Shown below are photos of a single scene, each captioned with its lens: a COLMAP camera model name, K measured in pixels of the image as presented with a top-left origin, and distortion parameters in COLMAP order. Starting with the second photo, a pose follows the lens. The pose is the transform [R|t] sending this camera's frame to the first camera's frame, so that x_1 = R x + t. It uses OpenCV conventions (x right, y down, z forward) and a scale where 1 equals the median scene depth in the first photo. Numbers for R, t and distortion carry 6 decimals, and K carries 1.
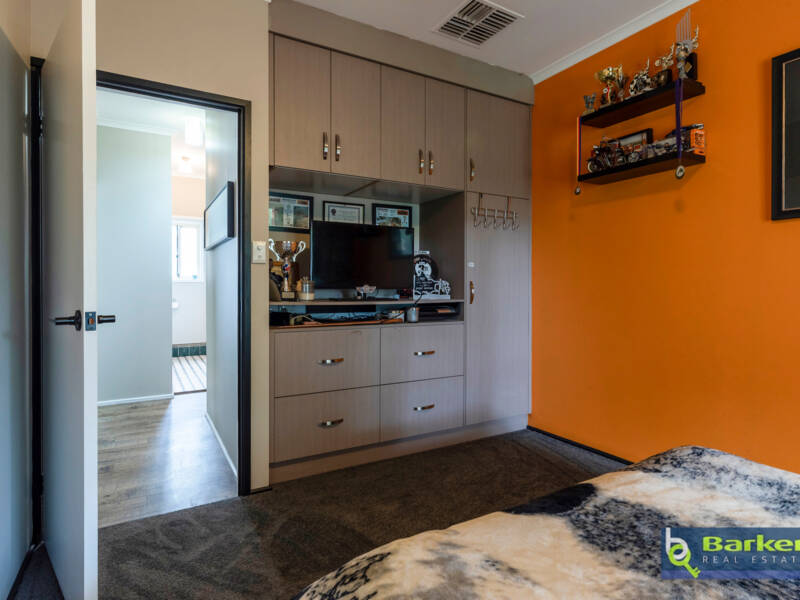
lens RADIAL K [[429.8, 0, 396.6], [0, 429.8, 292.8], [0, 0, 1]] dist [0.000377, -0.000373]
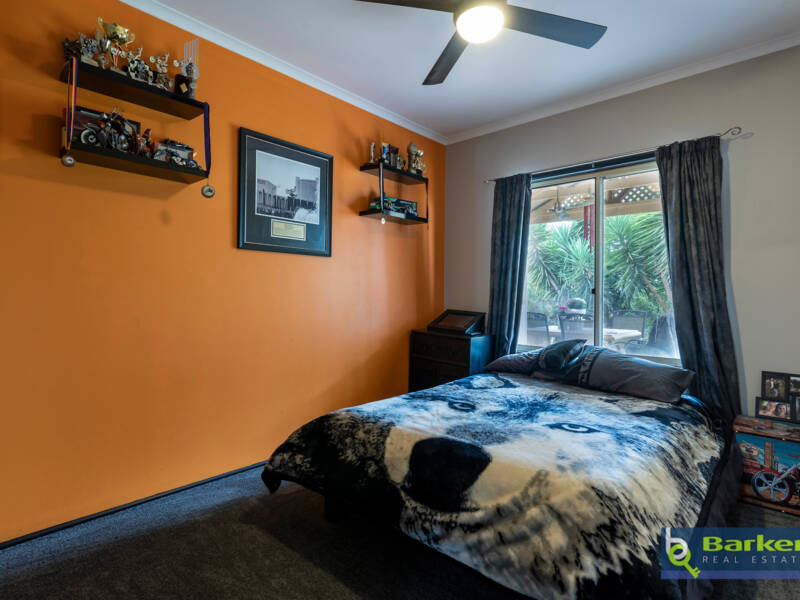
lens RADIAL K [[429.8, 0, 397.4], [0, 429.8, 299.6], [0, 0, 1]] dist [0.000377, -0.000373]
pose [[-0.298735, -0.002817, 0.954332, -0.889008], [0.012850, 0.999893, 0.006974, -0.023323], [-0.954250, 0.014346, -0.298667, 1.537735]]
